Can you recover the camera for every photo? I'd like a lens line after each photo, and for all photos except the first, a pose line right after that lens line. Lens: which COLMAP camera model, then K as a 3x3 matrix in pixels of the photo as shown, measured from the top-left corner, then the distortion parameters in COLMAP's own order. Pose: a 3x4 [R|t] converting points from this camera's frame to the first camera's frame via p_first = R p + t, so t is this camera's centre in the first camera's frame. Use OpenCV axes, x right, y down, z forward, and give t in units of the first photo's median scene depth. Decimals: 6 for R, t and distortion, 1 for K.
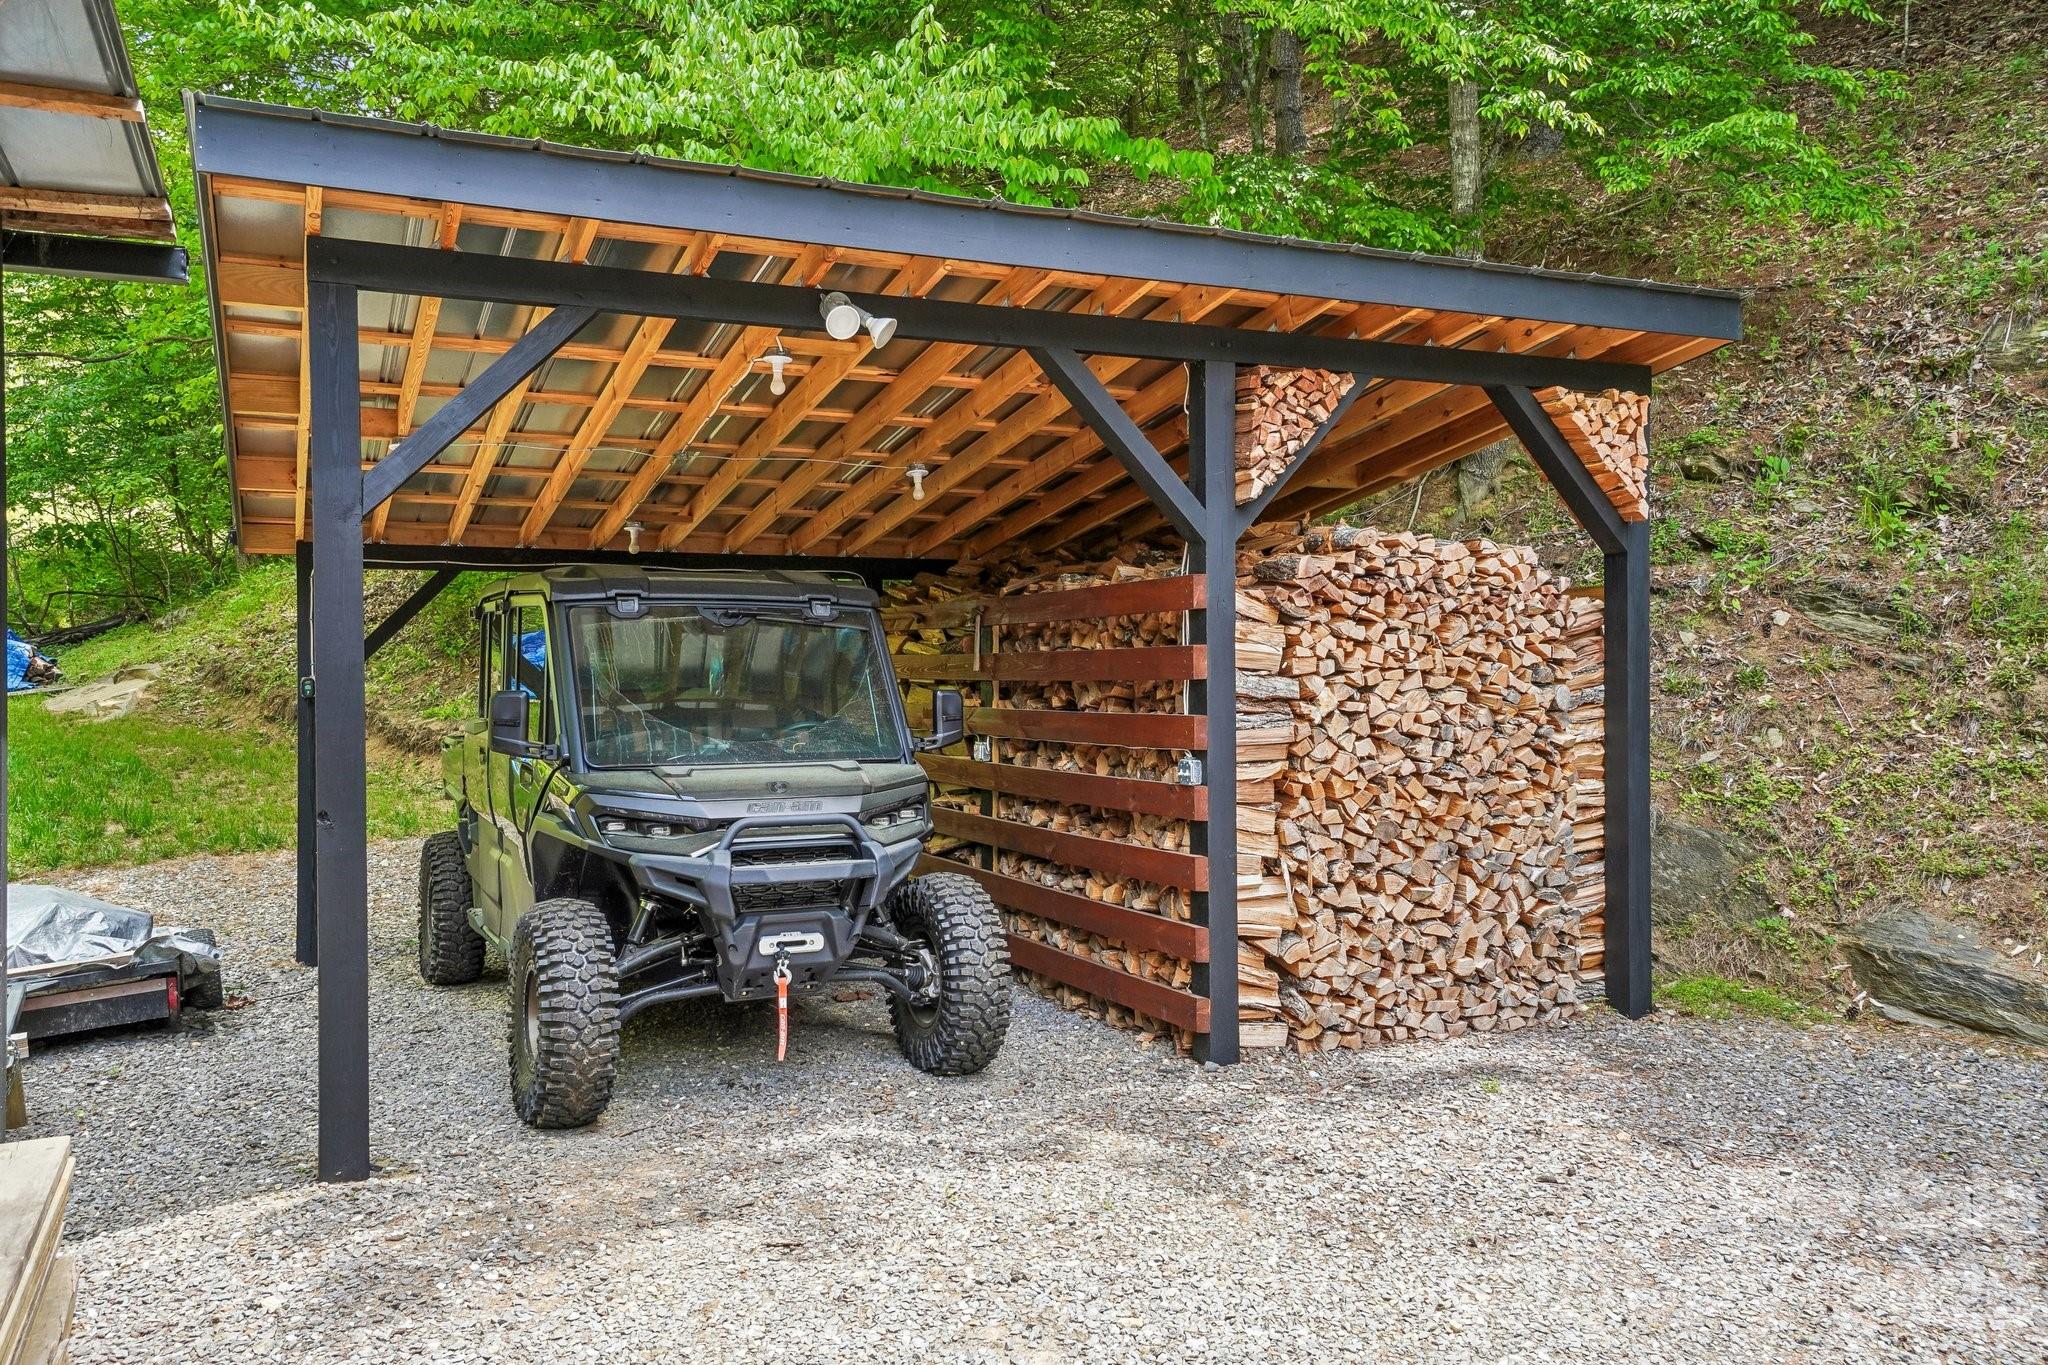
lens RADIAL K [[1593.5, 0, 1021.2], [0, 1593.5, 680.6], [0, 0, 1]] dist [0.003344, 0.001016]
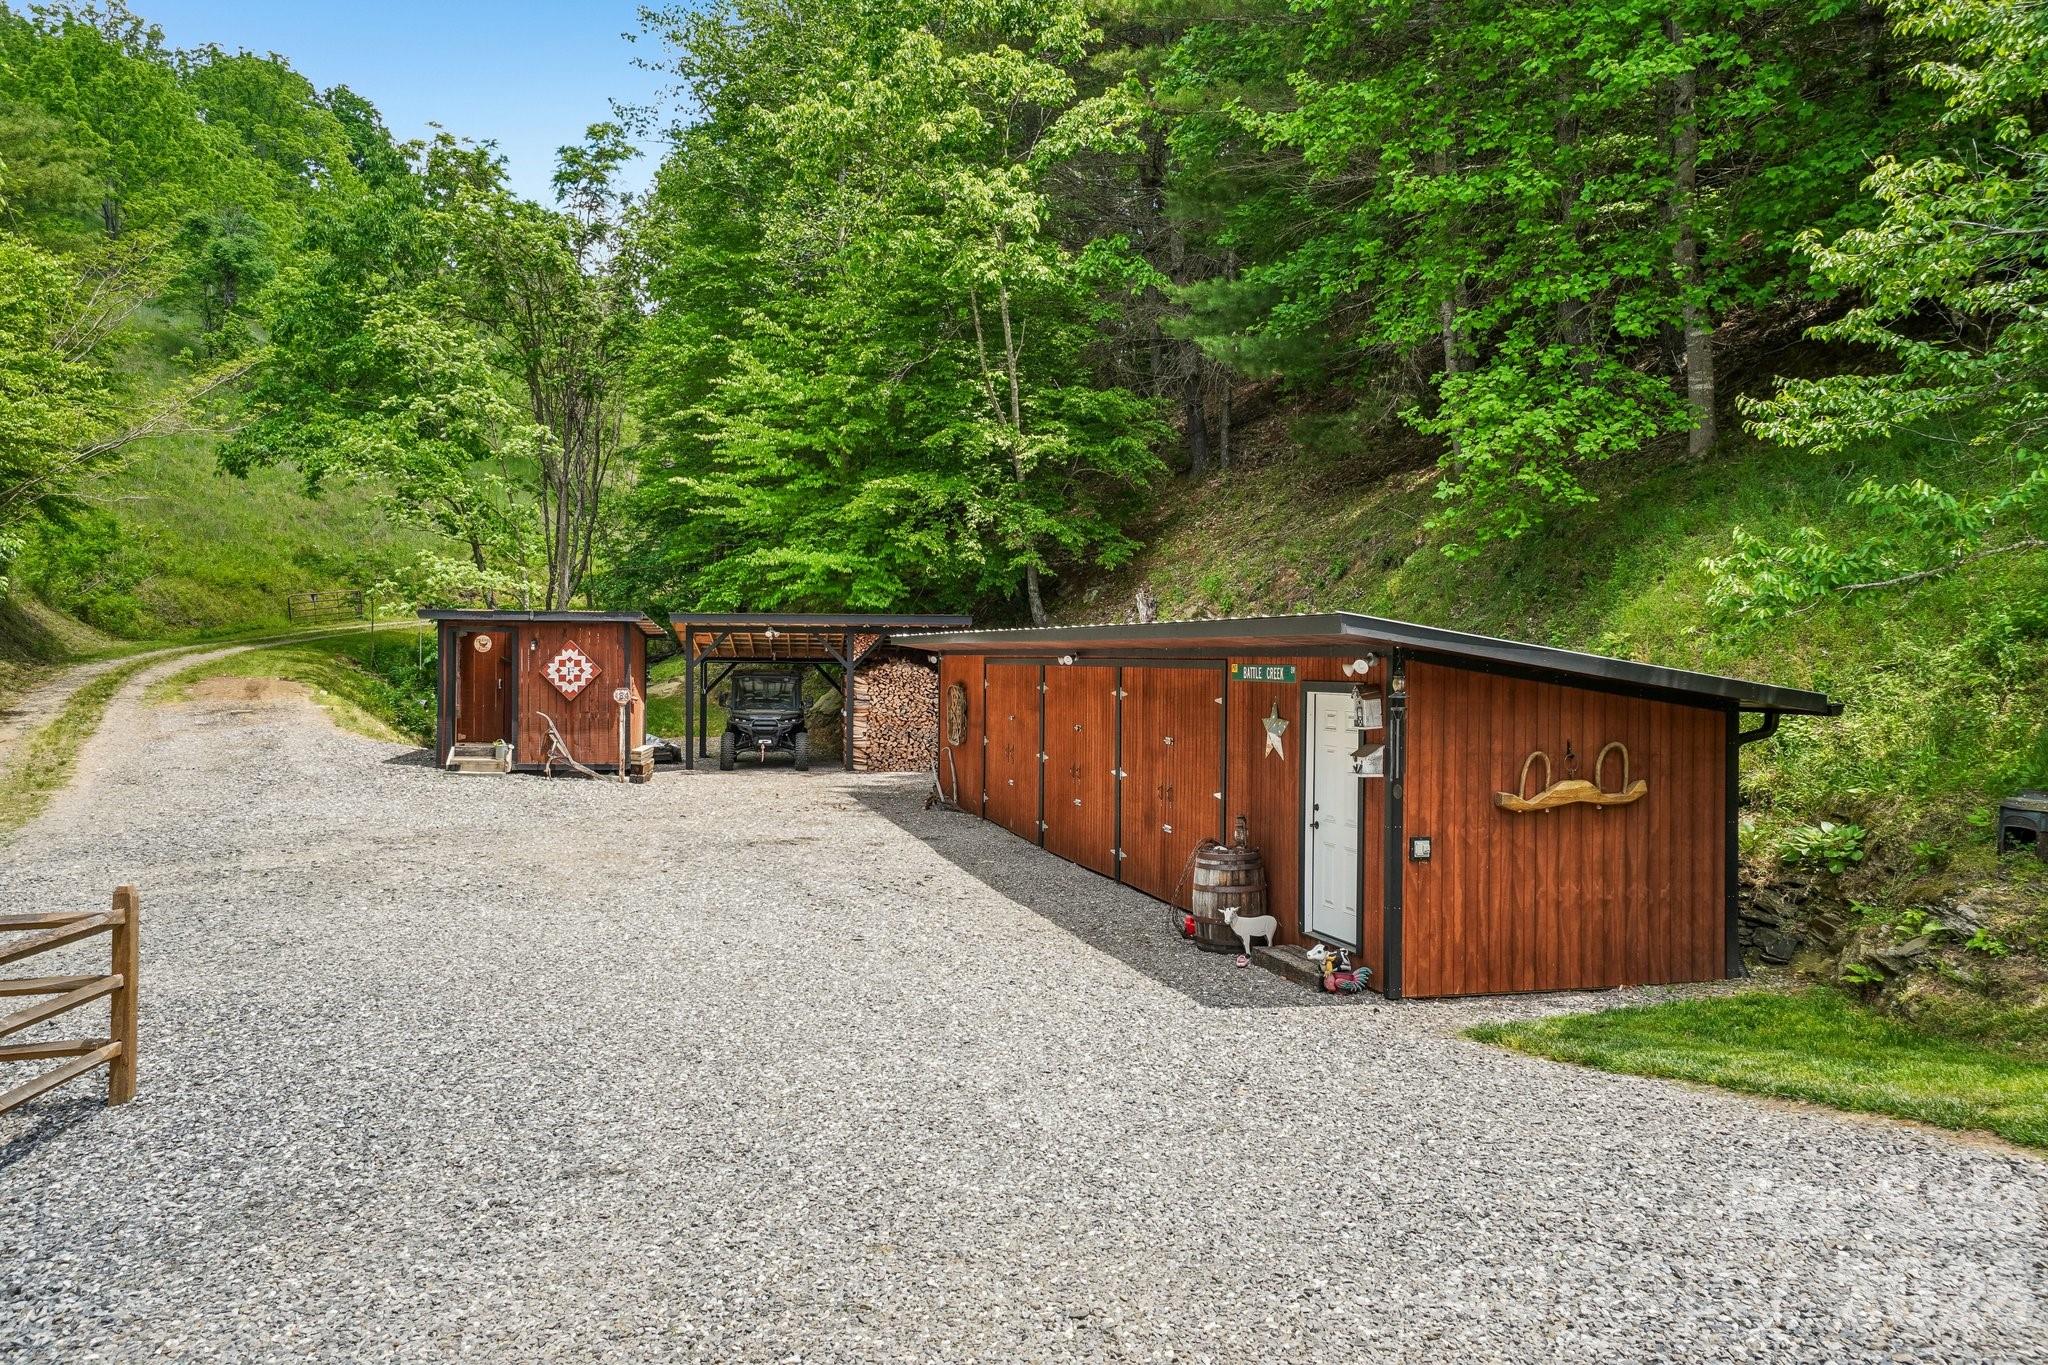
lens RADIAL K [[1593.5, 0, 1021.2], [0, 1593.5, 680.6], [0, 0, 1]] dist [0.003344, 0.001016]
pose [[0.951993, 0.002117, -0.306113, 2.046643], [0.005725, 0.999678, 0.024718, -0.166334], [0.306067, -0.025283, 0.951674, -3.428336]]
